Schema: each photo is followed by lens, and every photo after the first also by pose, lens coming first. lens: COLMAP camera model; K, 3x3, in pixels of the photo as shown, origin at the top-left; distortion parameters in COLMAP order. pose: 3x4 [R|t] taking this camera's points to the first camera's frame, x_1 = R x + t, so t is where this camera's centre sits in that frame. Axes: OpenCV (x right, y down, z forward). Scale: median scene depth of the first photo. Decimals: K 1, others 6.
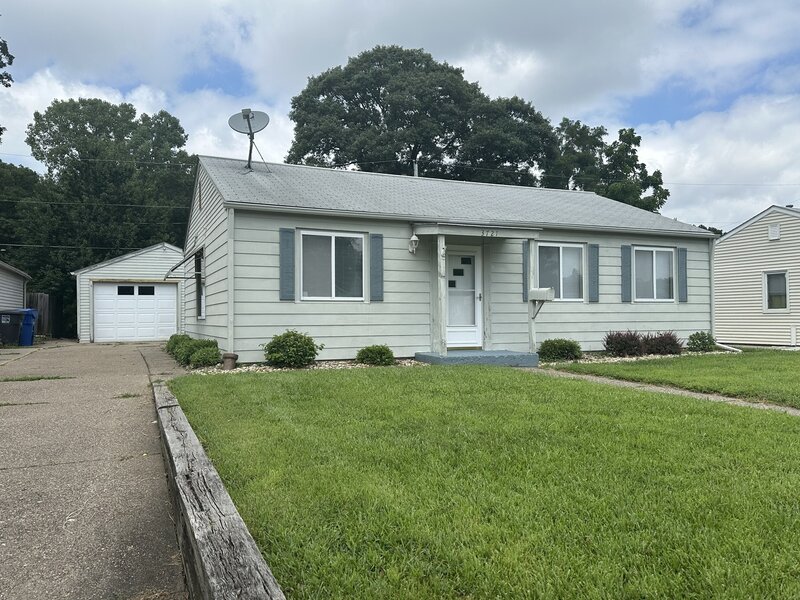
lens RADIAL K [[624.1, 0, 402.4], [0, 624.1, 308.2], [0, 0, 1]] dist [0.089876, -0.002934]
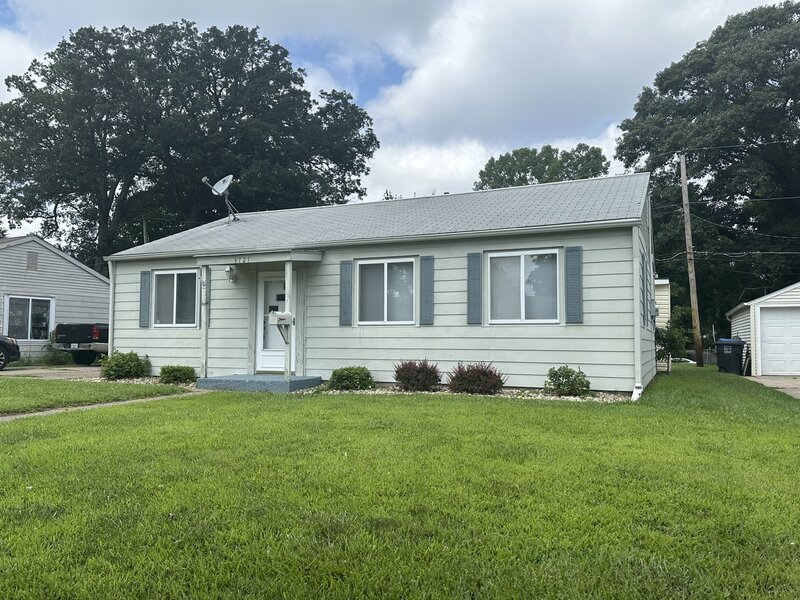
lens RADIAL K [[624.1, 0, 402.5], [0, 624.1, 301.2], [0, 0, 1]] dist [0.089876, -0.002934]
pose [[0.678620, -0.038355, -0.733488, 0.858176], [0.004456, 0.998832, -0.048107, -0.001380], [0.734476, 0.029378, 0.677998, 0.399030]]
